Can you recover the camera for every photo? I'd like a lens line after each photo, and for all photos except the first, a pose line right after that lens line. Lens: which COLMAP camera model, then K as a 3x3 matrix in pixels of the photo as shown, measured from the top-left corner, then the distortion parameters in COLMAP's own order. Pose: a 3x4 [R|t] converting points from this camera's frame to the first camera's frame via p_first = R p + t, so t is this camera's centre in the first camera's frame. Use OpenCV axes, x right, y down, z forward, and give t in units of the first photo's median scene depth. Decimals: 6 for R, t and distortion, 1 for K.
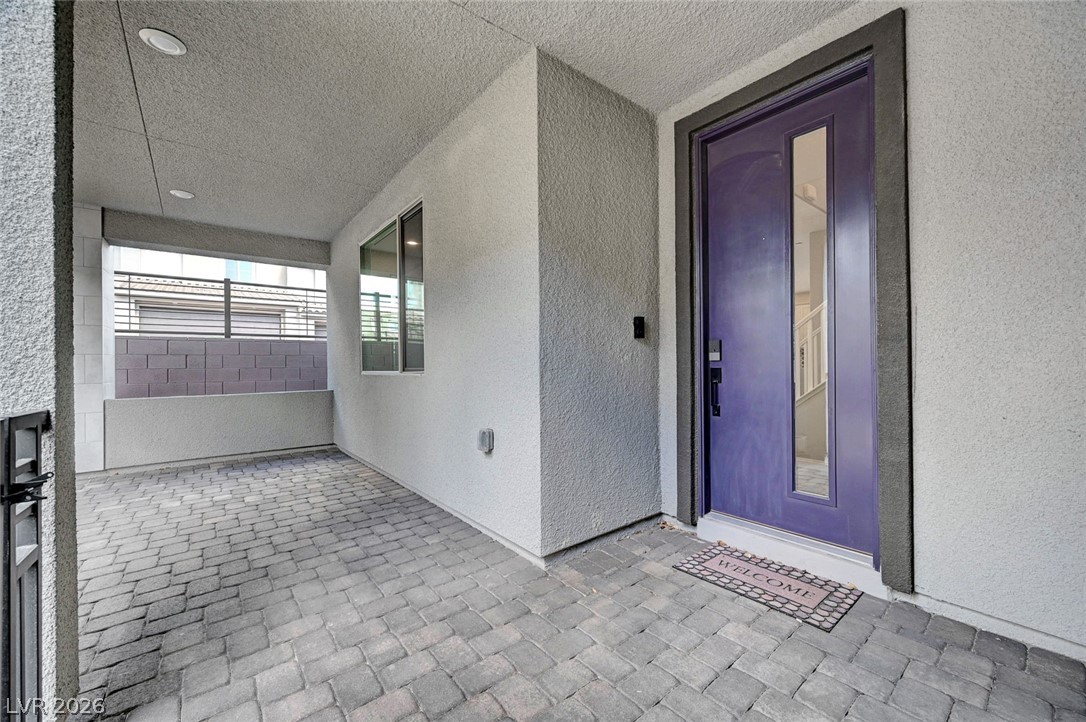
lens RADIAL K [[430.4, 0, 543.0], [0, 430.4, 361.0], [0, 0, 1]] dist [0.002125, 0.000120]
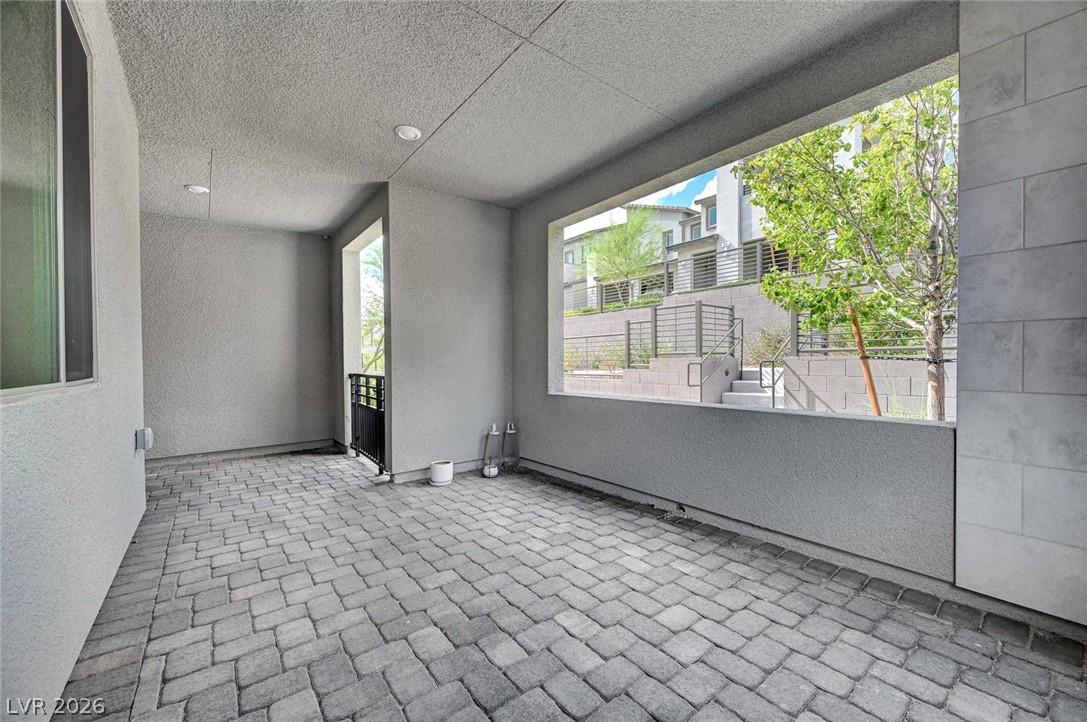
lens RADIAL K [[418.0, 0, 543.5], [0, 418.0, 361.0], [0, 0, 1]] dist [-0.001353, -0.000170]
pose [[-0.999711, 0.024015, -0.001358, -1.127187], [0.024026, 0.999671, -0.008999, 0.023114], [0.001141, -0.009029, -0.999959, 2.050328]]
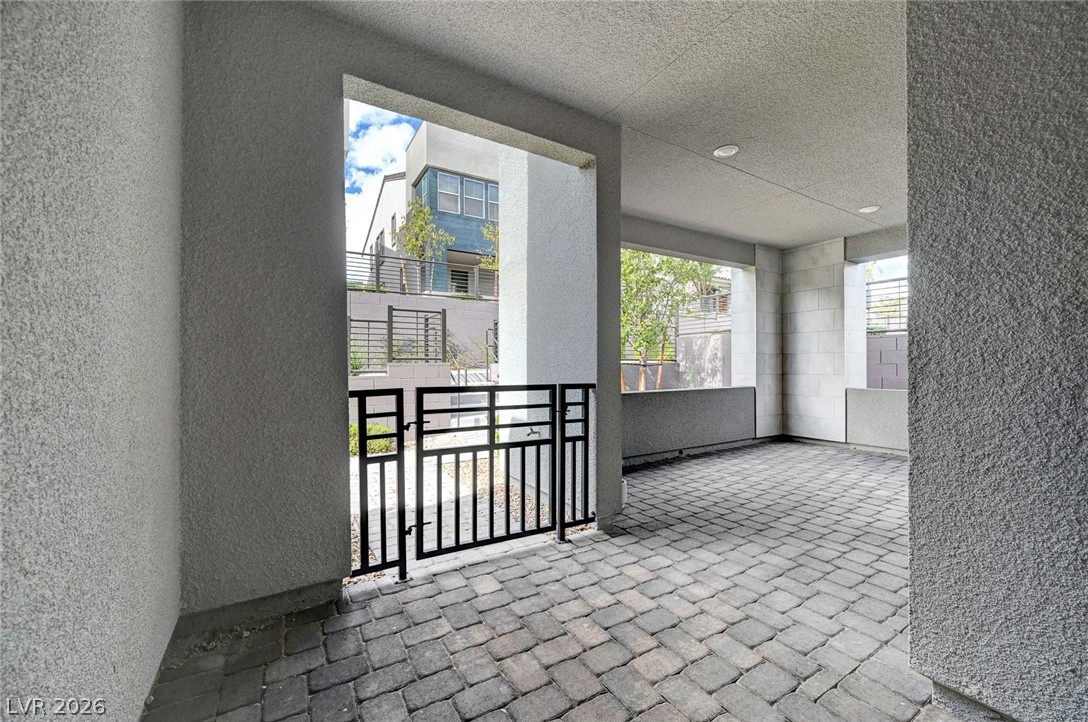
lens RADIAL K [[431.2, 0, 544.0], [0, 431.2, 361.0], [0, 0, 1]] dist [0.002125, 0.000120]
pose [[-0.128223, 0.004504, -0.991735, 0.611131], [0.015161, 0.999882, 0.002581, -0.009160], [0.991629, -0.014705, -0.128276, 0.481378]]
